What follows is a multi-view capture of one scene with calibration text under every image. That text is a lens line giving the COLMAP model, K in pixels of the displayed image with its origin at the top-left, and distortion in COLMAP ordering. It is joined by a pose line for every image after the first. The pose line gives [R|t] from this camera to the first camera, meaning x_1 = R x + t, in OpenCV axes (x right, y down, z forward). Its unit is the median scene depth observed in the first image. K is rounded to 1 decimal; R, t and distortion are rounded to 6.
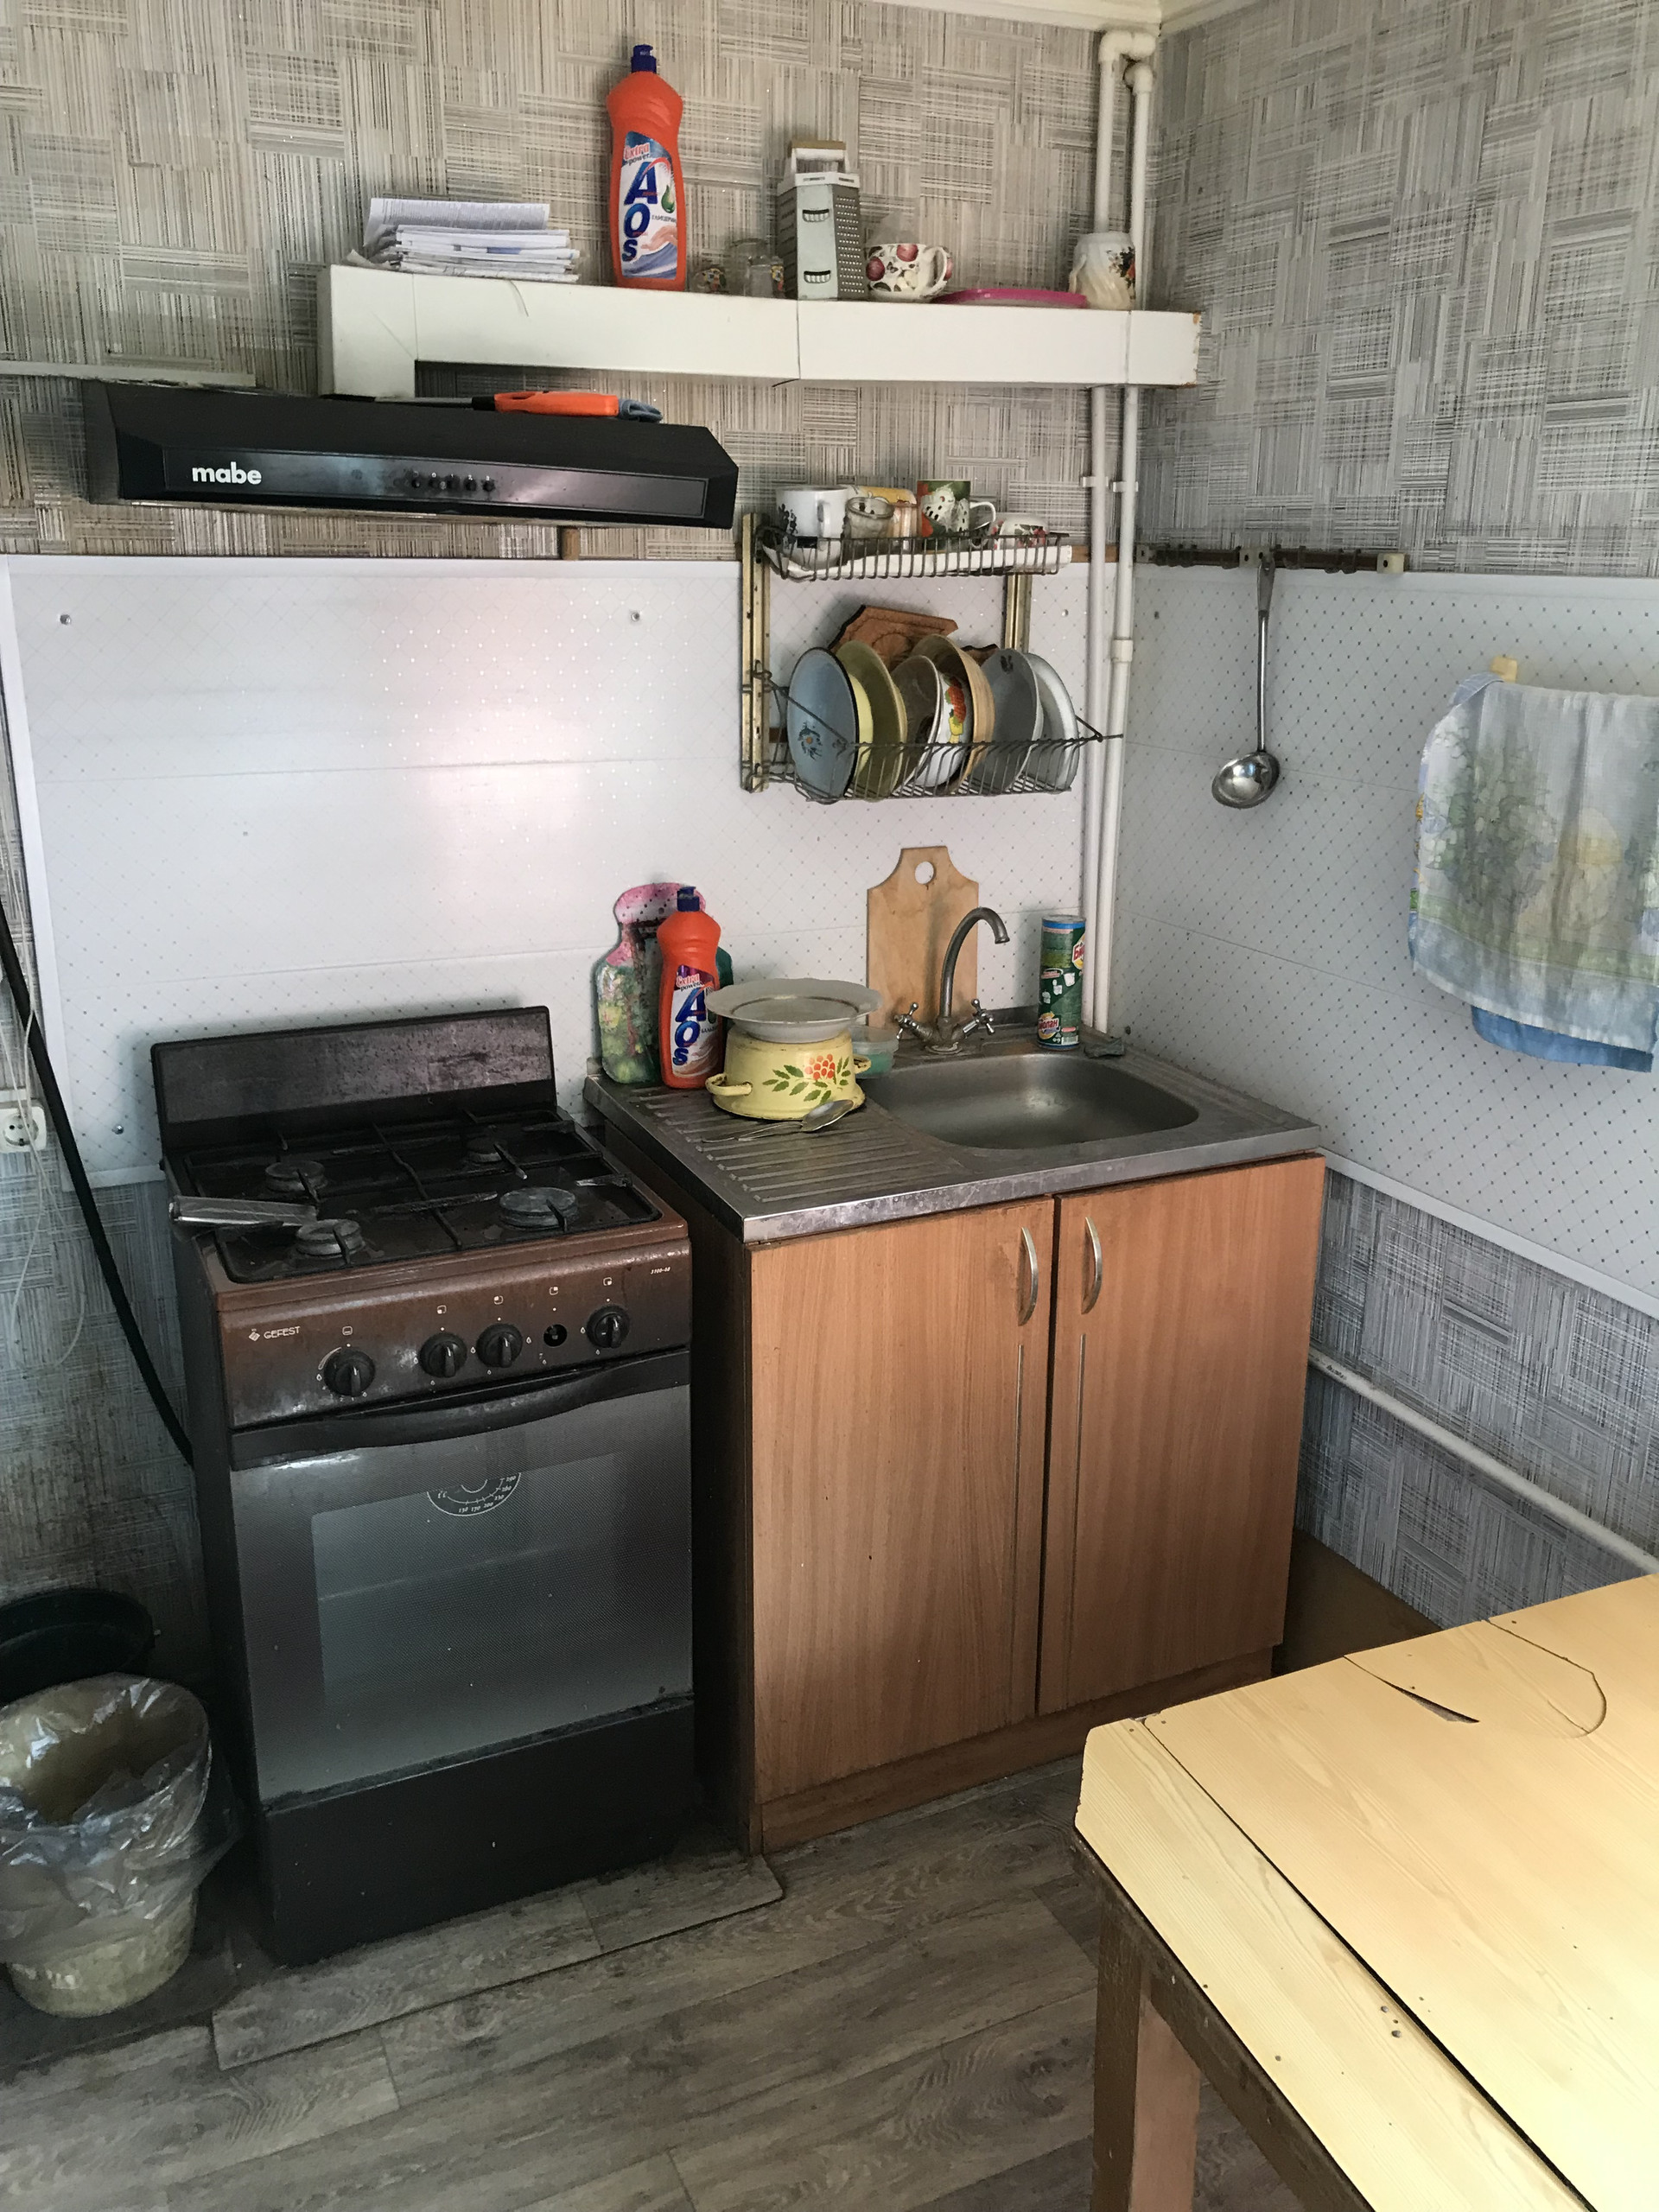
lens RADIAL K [[1847.5, 0, 827.5], [0, 1847.5, 1108.6], [0, 0, 1]] dist [0.036617, -0.039179]
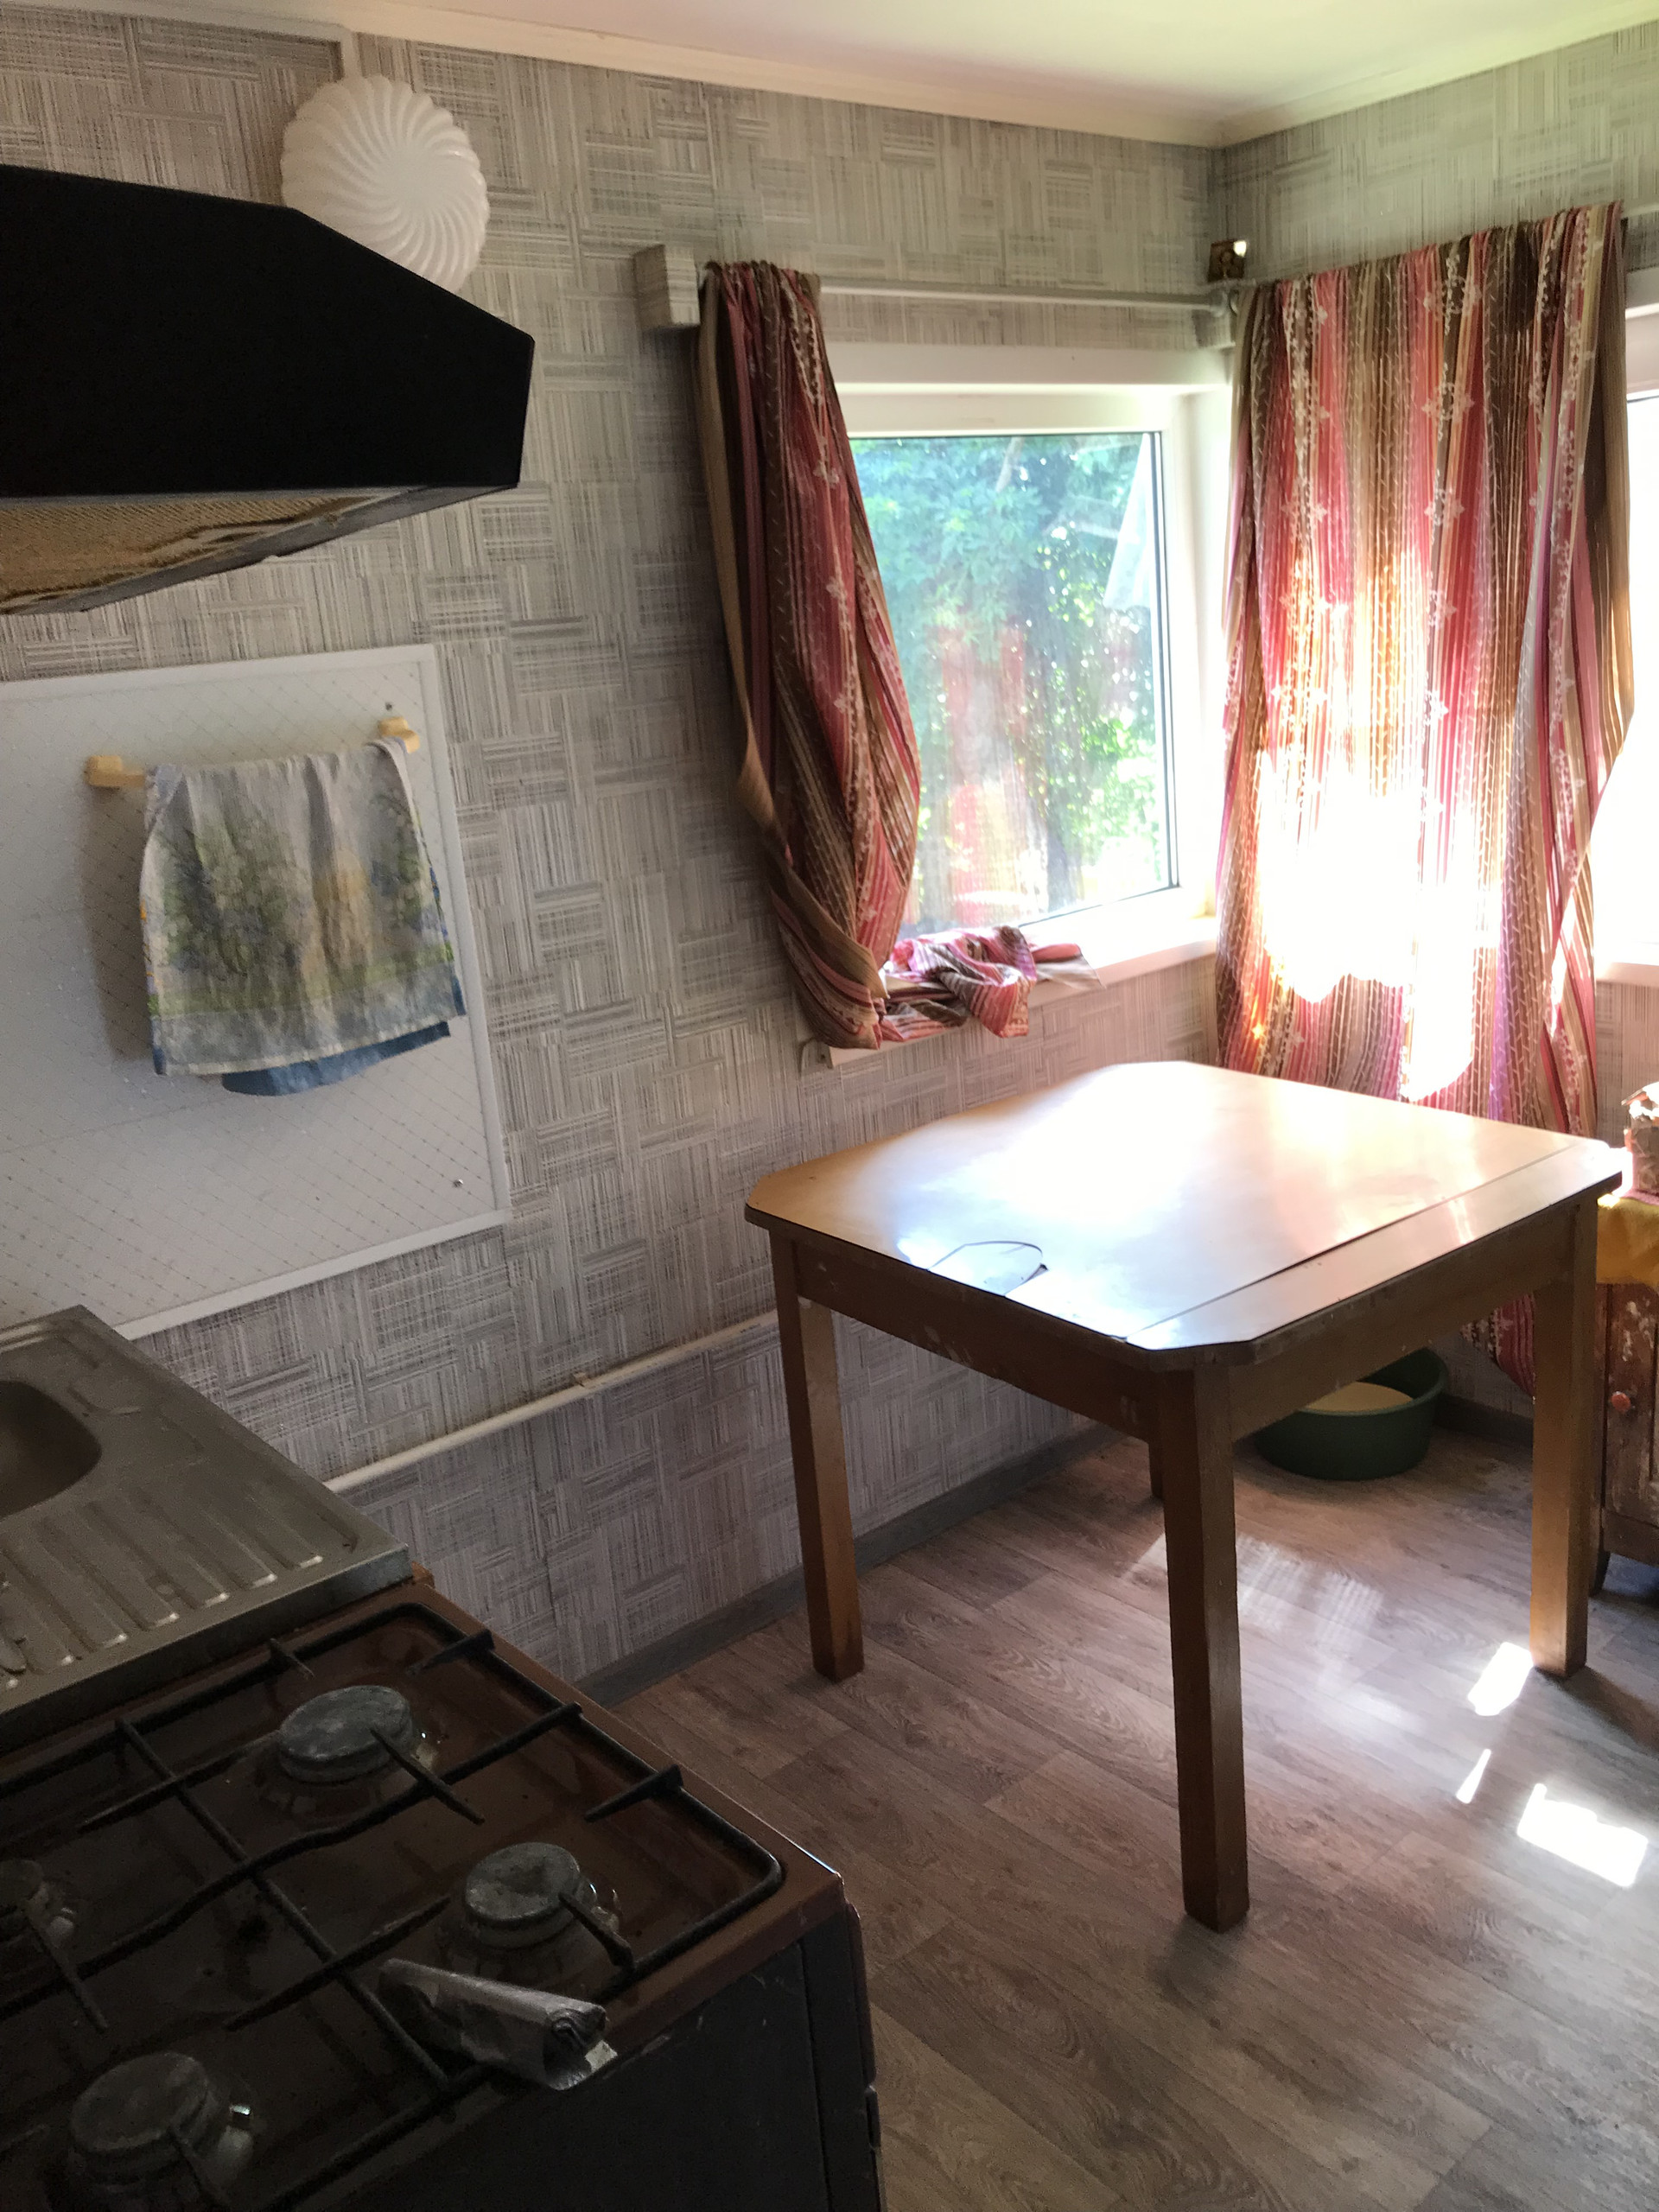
lens RADIAL K [[1847.5, 0, 837.2], [0, 1847.5, 1107.6], [0, 0, 1]] dist [0.036617, -0.039179]
pose [[-0.269278, -0.241182, 0.932374, -0.741233], [0.364265, 0.870704, 0.330433, -0.273285], [-0.891516, 0.428610, -0.146607, 0.907264]]
